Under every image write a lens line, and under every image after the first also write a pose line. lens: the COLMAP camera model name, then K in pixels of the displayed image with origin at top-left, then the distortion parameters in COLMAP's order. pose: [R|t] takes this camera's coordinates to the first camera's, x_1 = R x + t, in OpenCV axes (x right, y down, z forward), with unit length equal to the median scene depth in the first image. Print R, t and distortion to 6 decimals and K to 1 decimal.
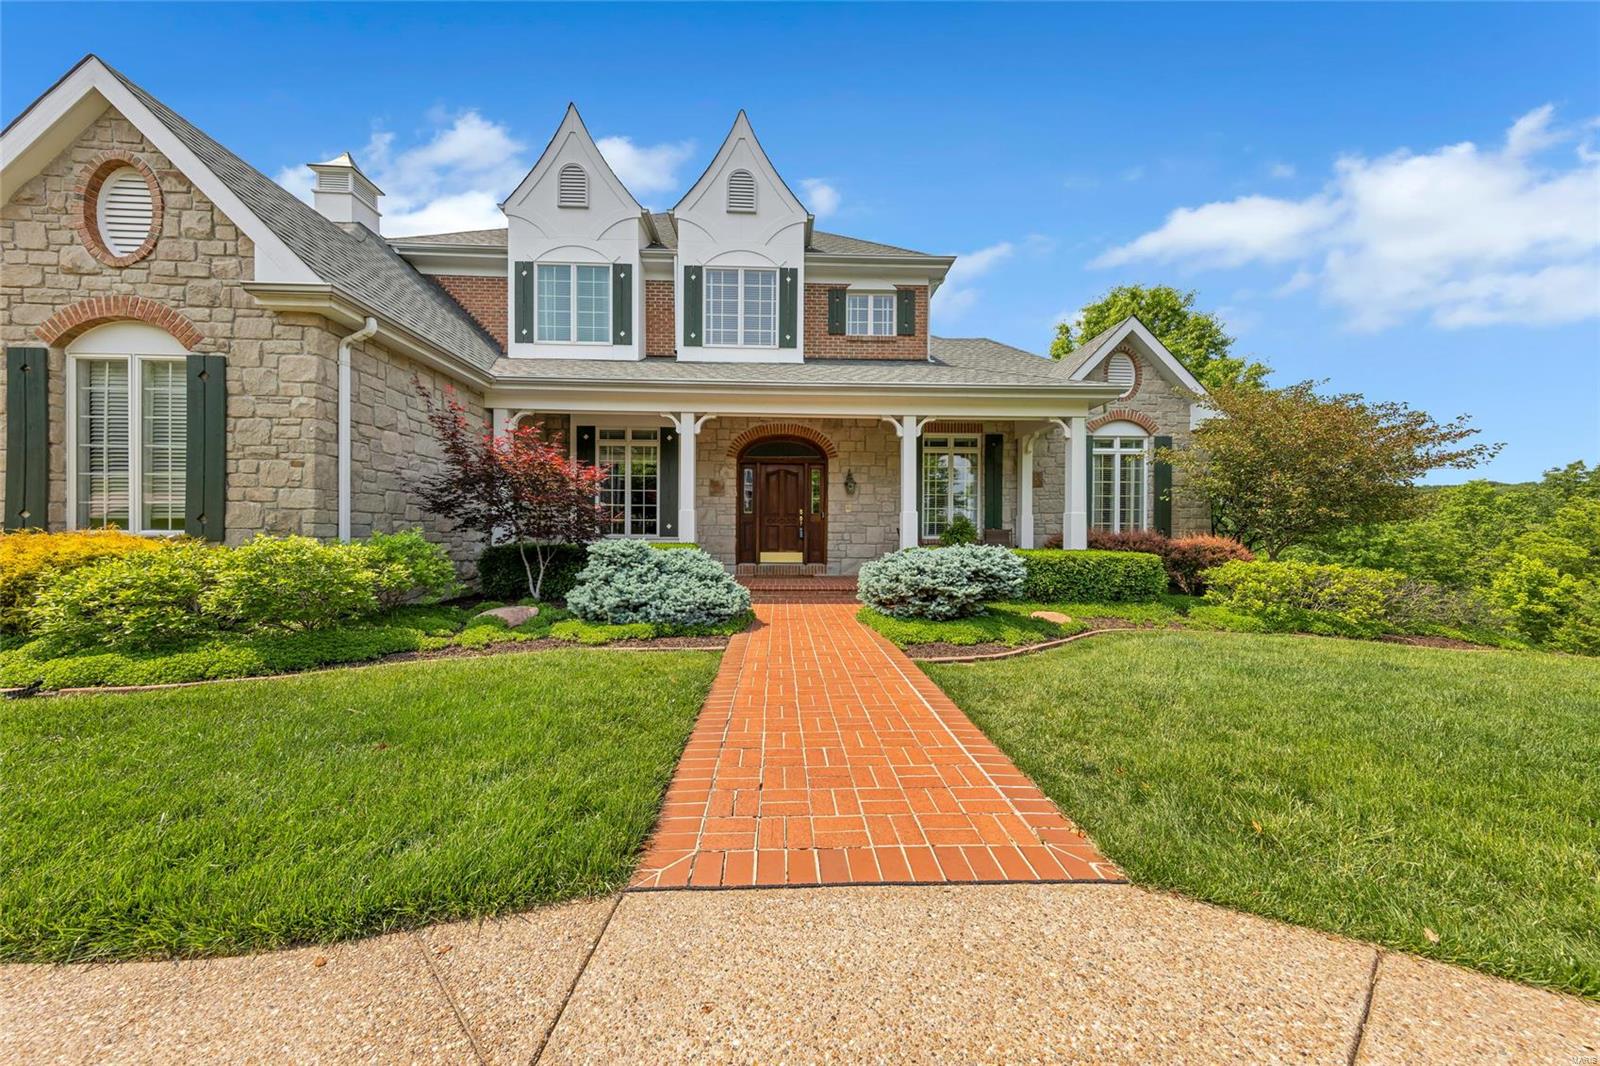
lens RADIAL K [[528.4, 0, 810.8], [0, 528.4, 540.3], [0, 0, 1]] dist [-0.001454, -0.000272]
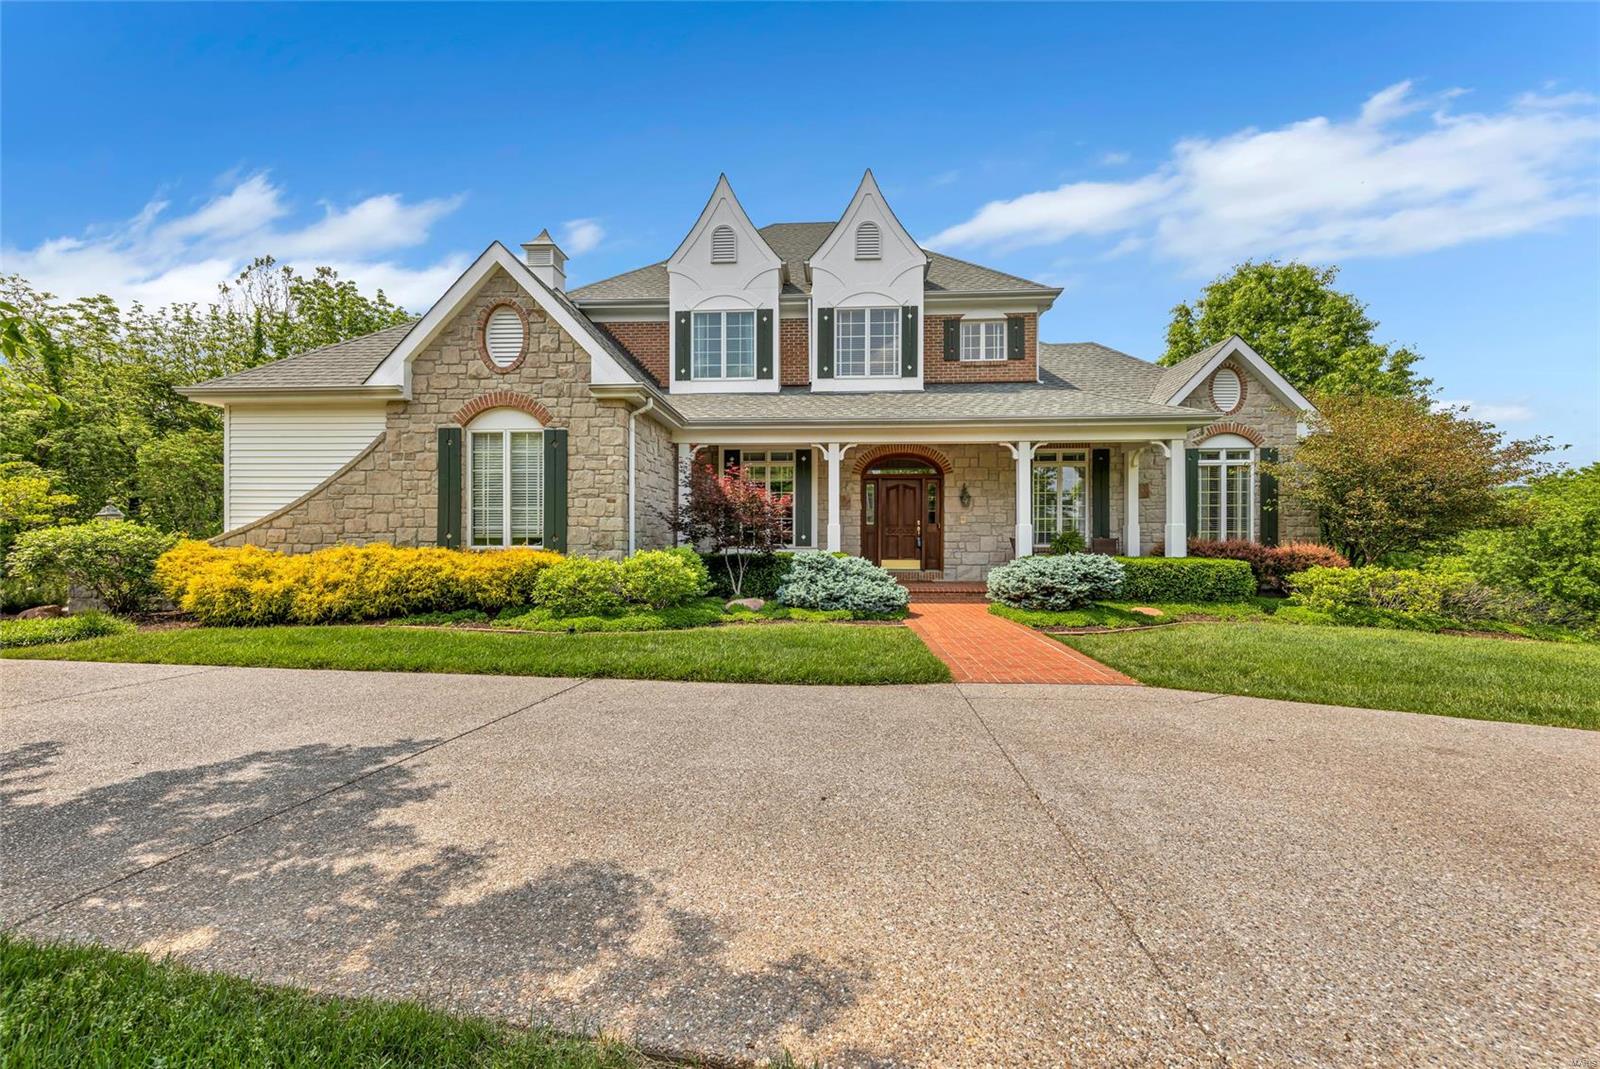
lens RADIAL K [[664.8, 0, 807.5], [0, 664.8, 538.9], [0, 0, 1]] dist [-0.002851, -0.000605]
pose [[0.995879, -0.004119, -0.090603, -0.144706], [0.003351, 0.999957, -0.008630, -0.010878], [0.090634, 0.008291, 0.995850, -0.456988]]
